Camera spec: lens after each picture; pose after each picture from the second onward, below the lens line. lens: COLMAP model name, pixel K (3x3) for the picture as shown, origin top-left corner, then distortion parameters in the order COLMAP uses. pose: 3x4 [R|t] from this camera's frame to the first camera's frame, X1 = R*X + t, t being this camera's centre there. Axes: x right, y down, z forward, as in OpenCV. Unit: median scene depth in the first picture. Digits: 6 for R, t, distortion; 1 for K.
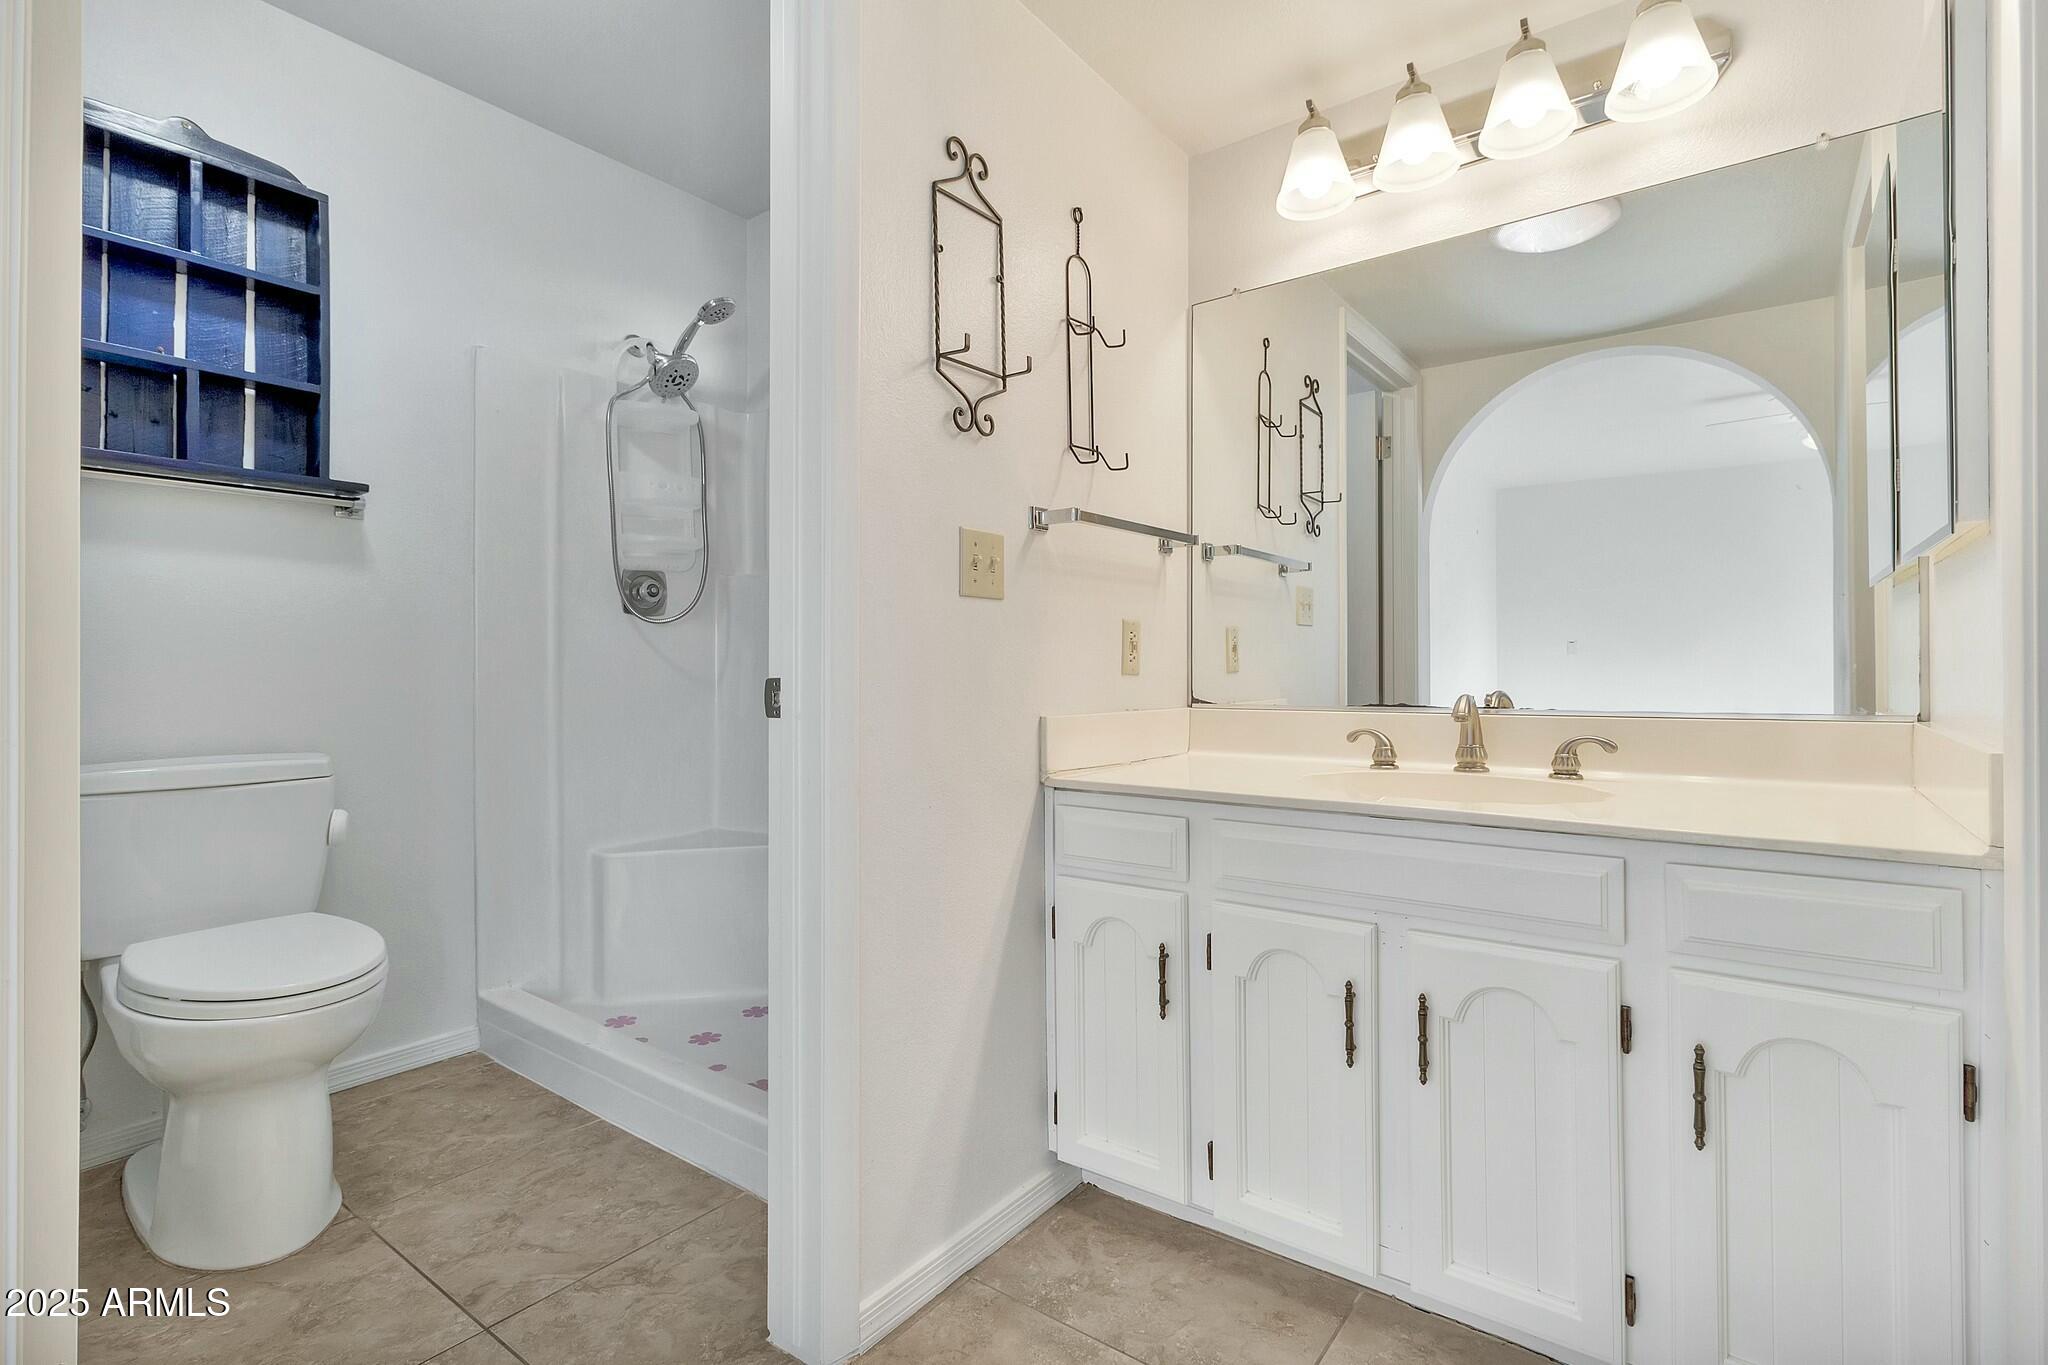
lens RADIAL K [[949.1, 0, 1038.2], [0, 949.1, 666.0], [0, 0, 1]] dist [0.004762, 0.000758]
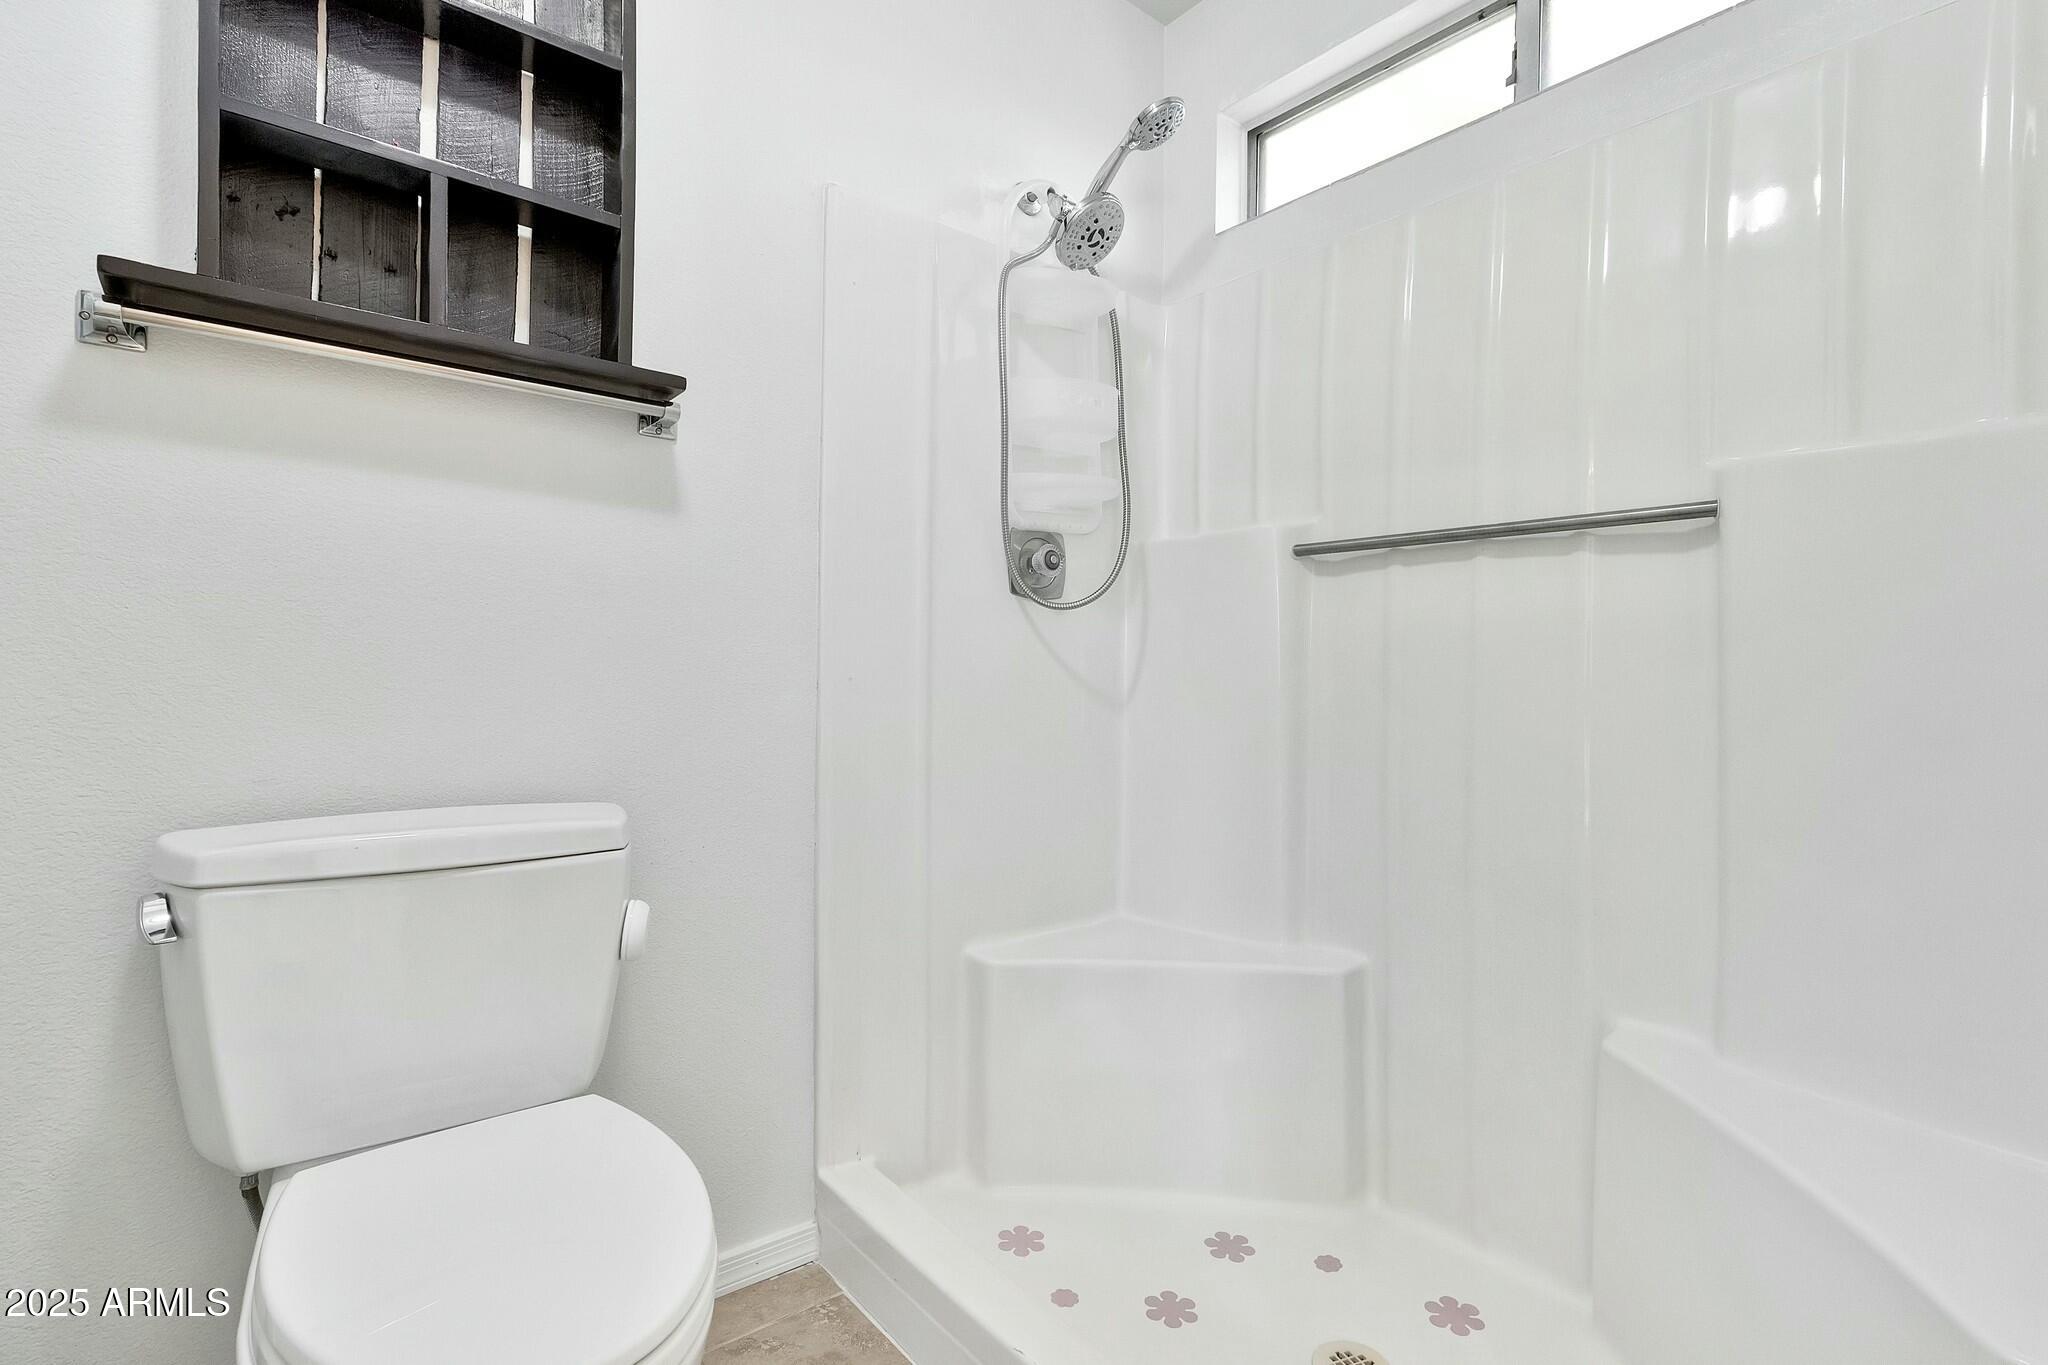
lens RADIAL K [[960.1, 0, 1037.4], [0, 960.1, 676.3], [0, 0, 1]] dist [0.006359, -0.001102]
pose [[0.973429, 0.014978, -0.228497, -0.321205], [-0.015377, 0.999882, 0.000035, 0.002521], [0.228471, 0.003479, 0.973545, 0.424883]]
